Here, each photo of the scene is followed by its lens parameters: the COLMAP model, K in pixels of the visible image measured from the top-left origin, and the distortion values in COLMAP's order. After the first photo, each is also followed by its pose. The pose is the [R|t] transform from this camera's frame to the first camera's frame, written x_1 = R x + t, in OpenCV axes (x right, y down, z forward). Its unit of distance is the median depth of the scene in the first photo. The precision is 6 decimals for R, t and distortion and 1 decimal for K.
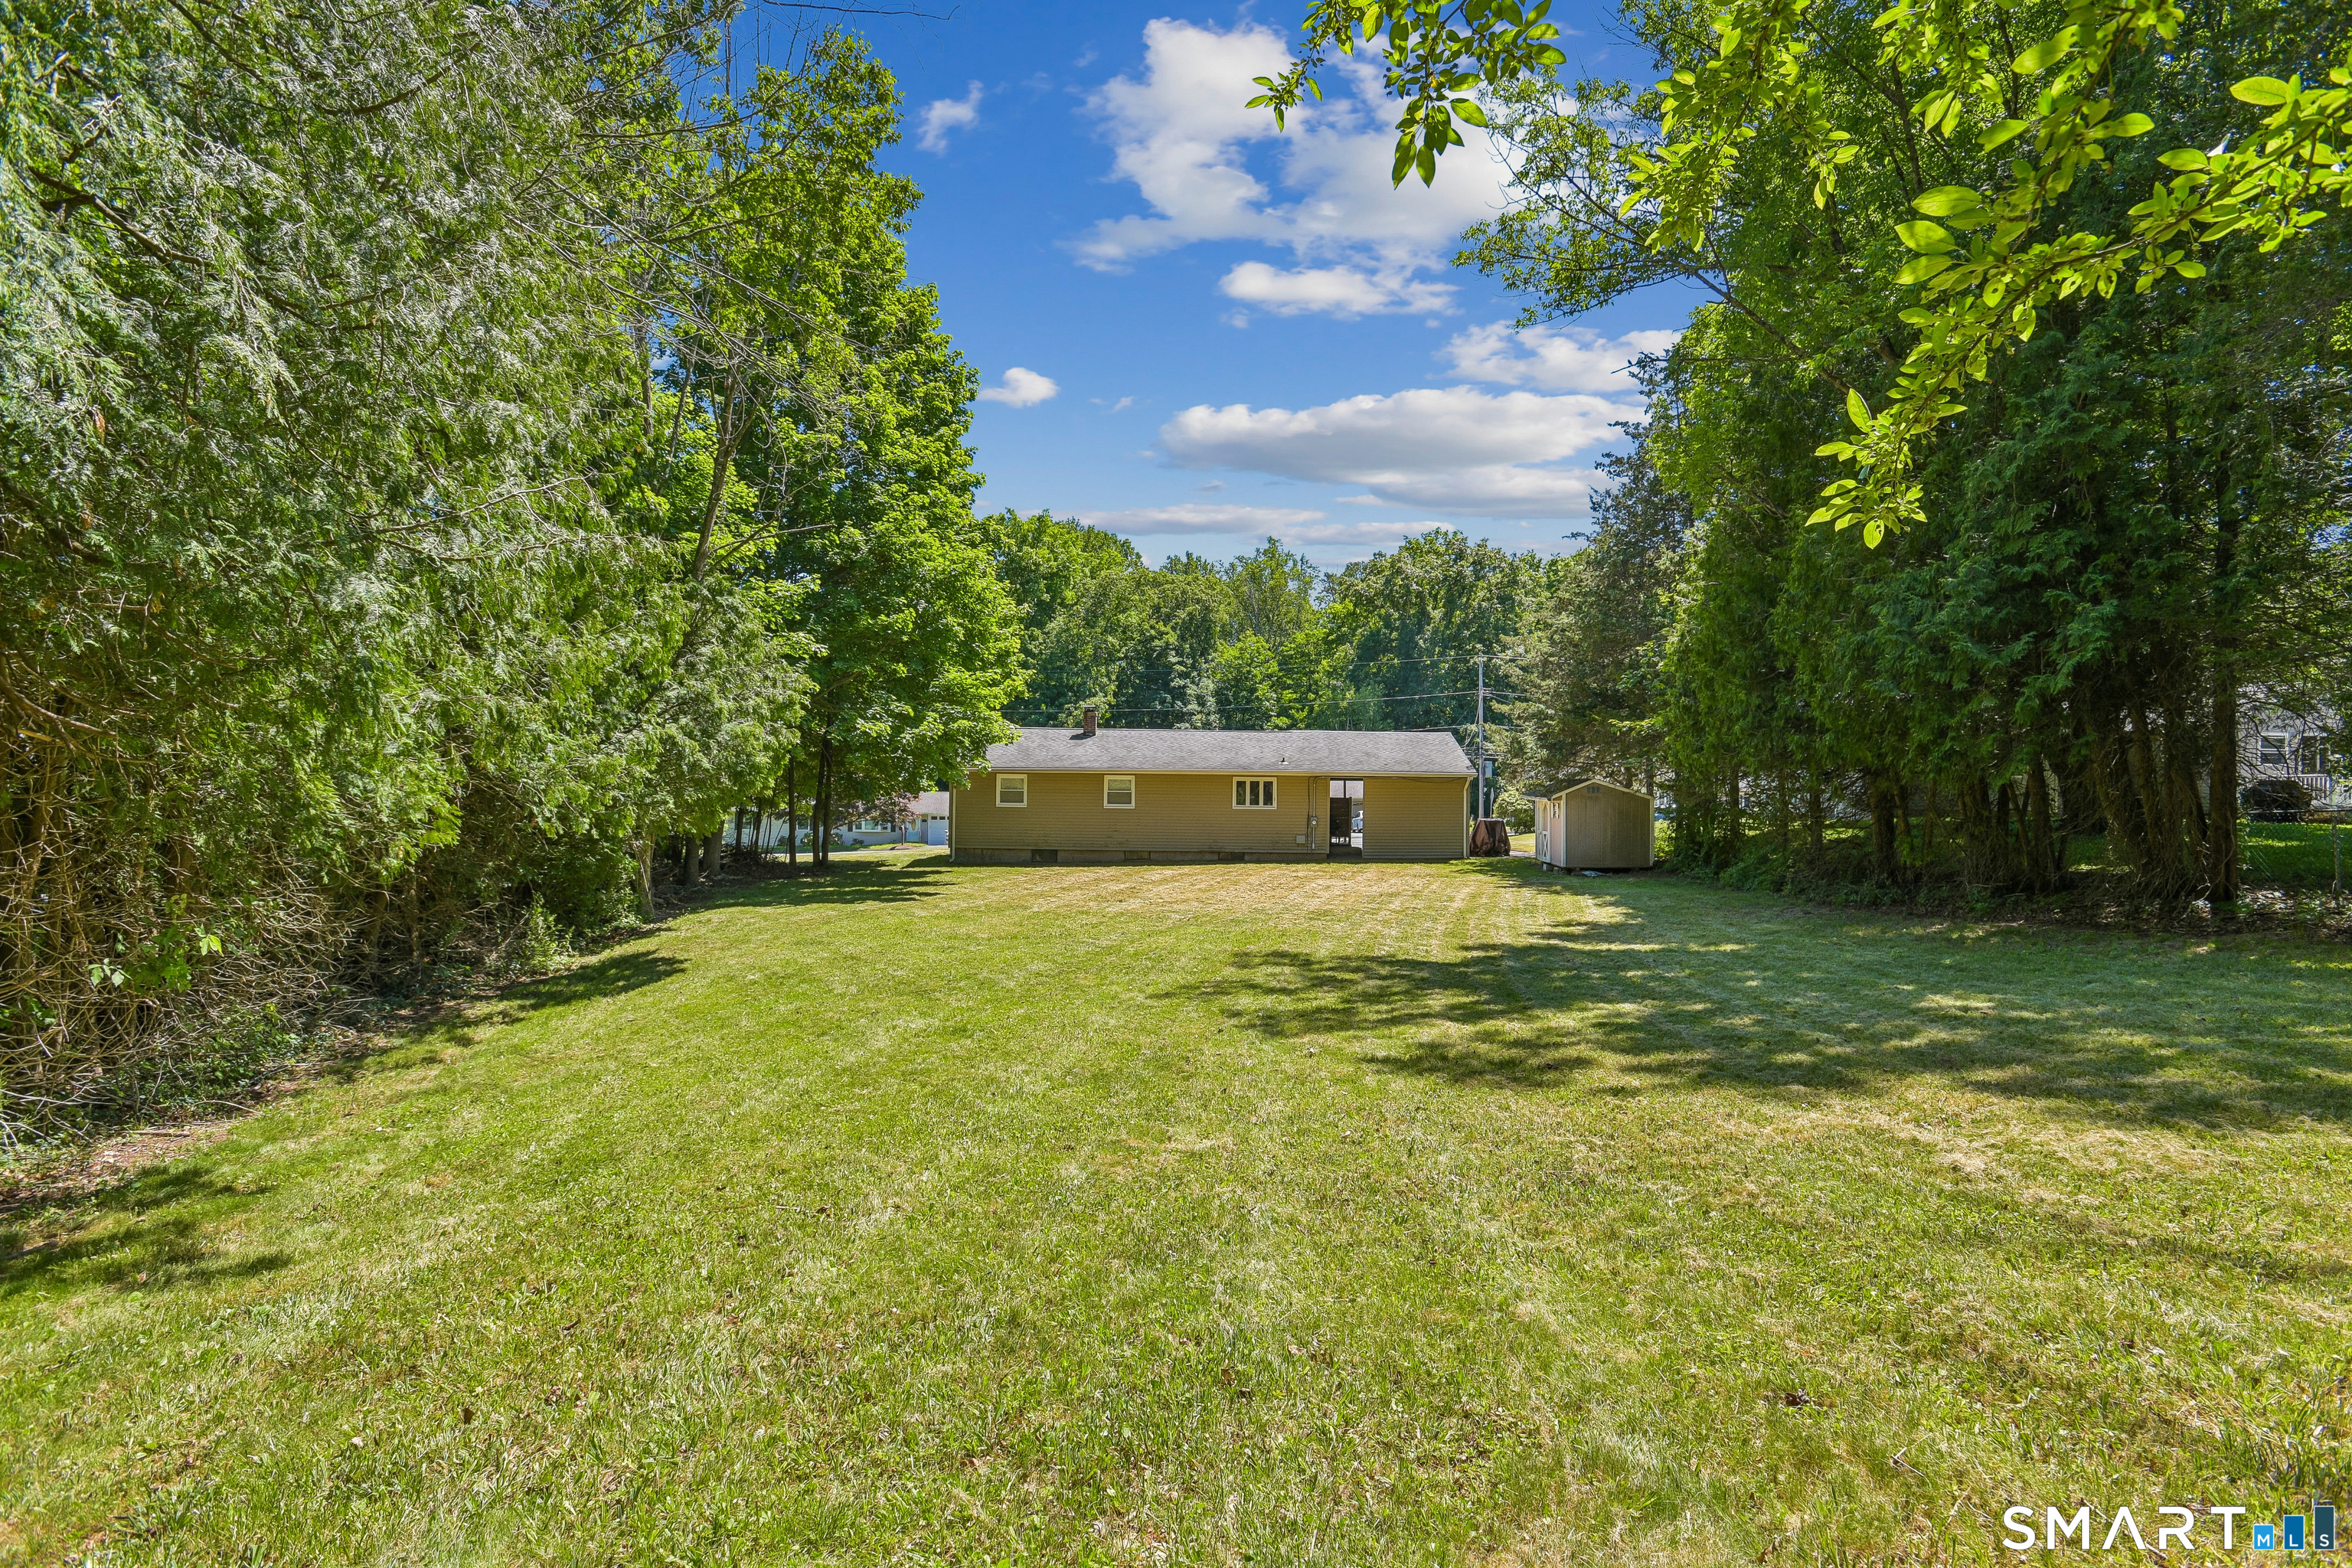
lens RADIAL K [[1118.6, 0, 1178.8], [0, 1118.6, 793.5], [0, 0, 1]] dist [-0.044737, 0.022474]
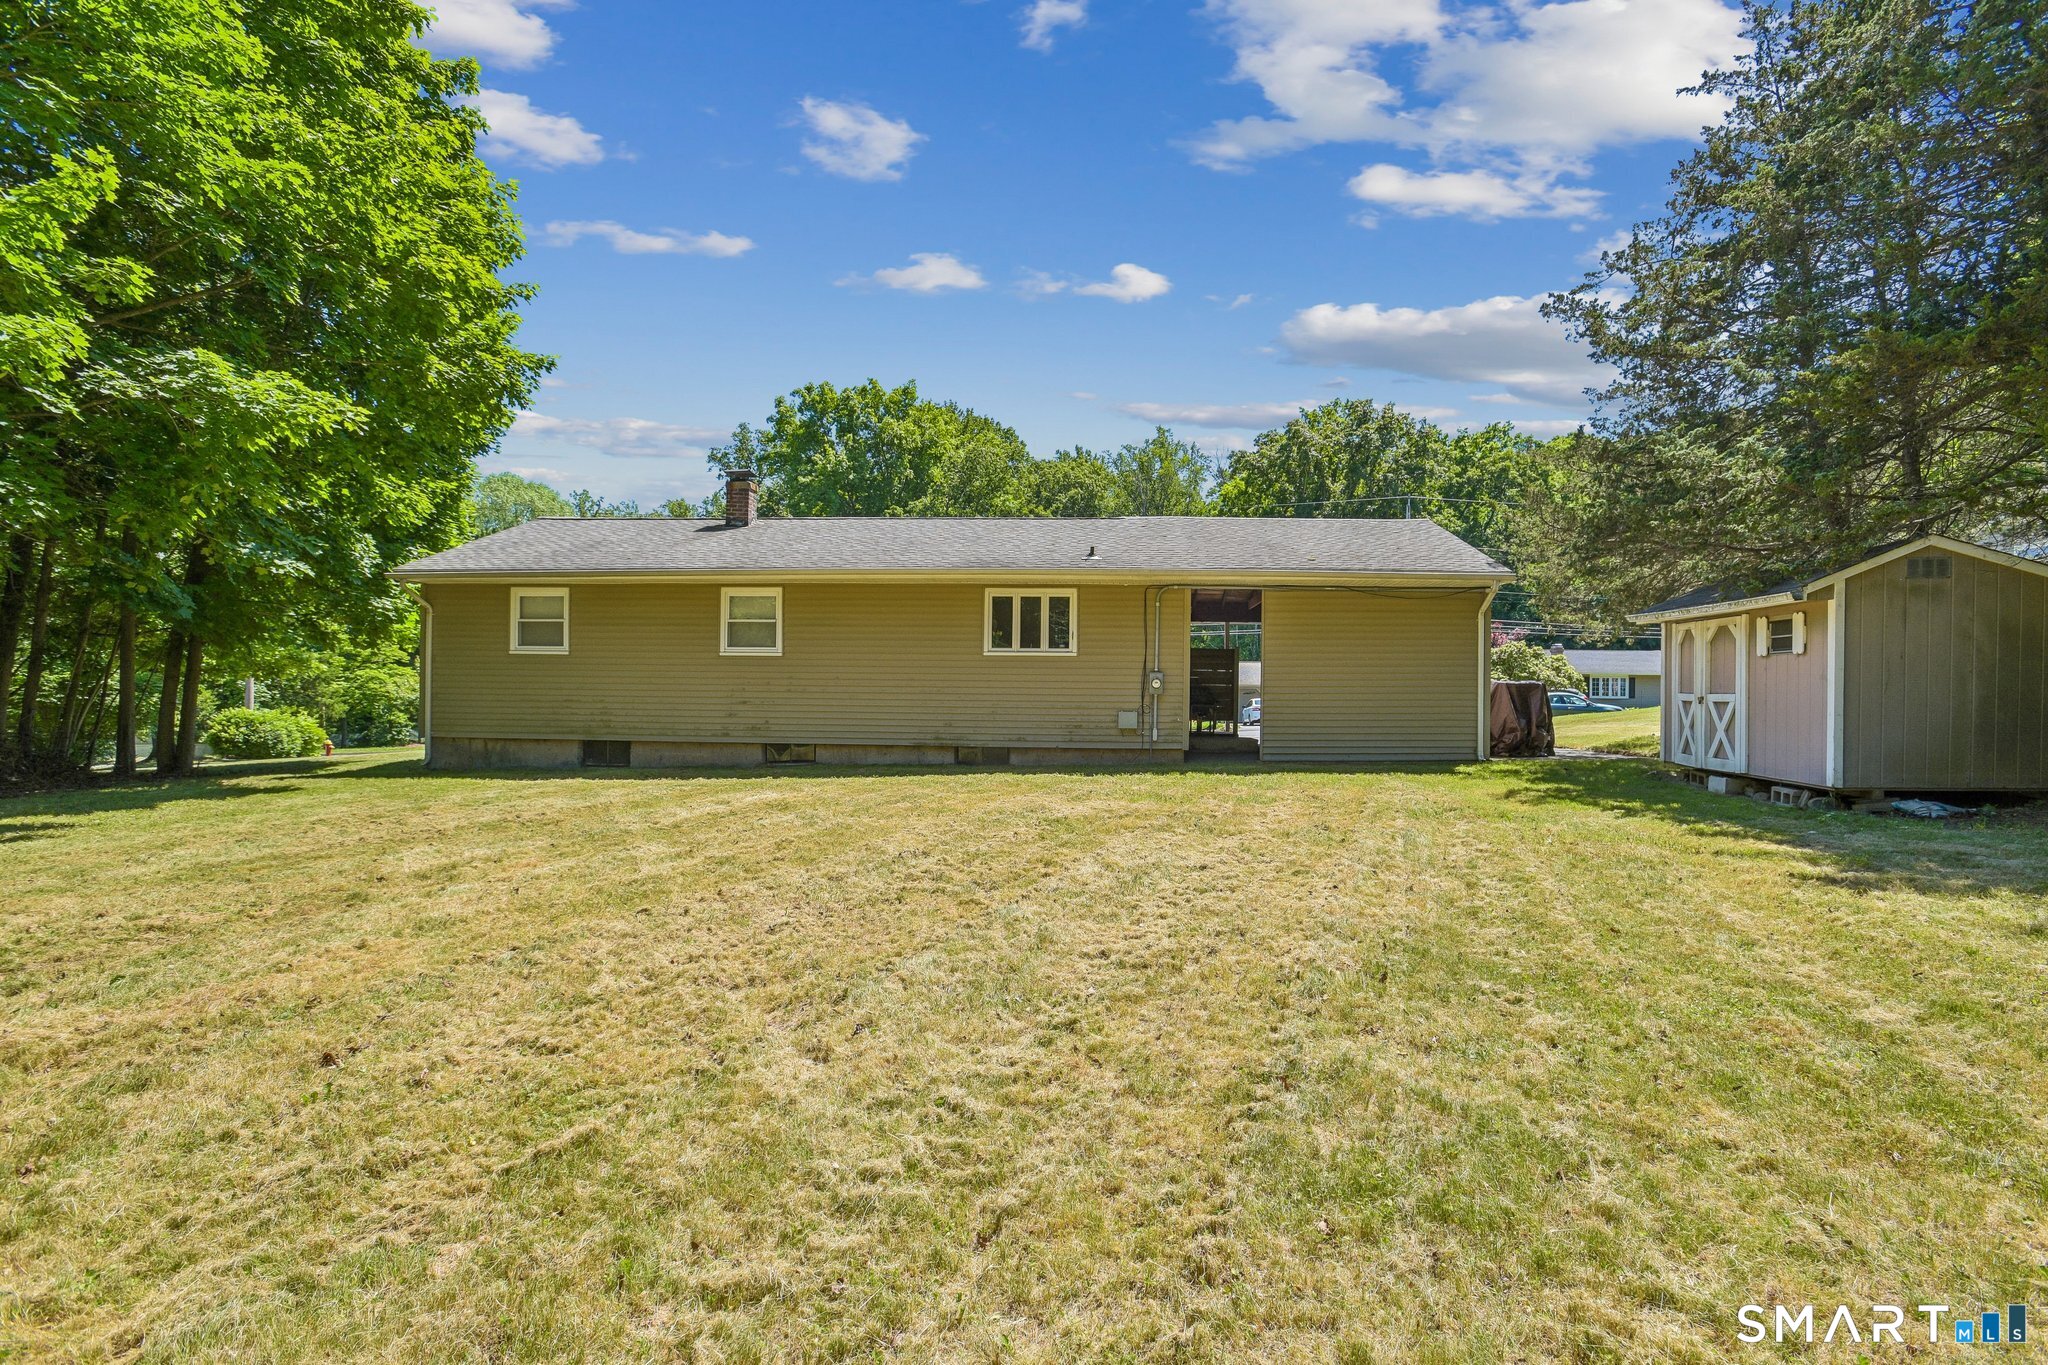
lens RADIAL K [[974.0, 0, 1026.5], [0, 974.0, 690.8], [0, 0, 1]] dist [-0.044737, 0.022474]
pose [[0.997637, -0.003495, -0.068612, 0.032301], [0.003077, 0.999976, -0.006199, 0.010512], [0.068632, 0.005974, 0.997624, 0.200415]]
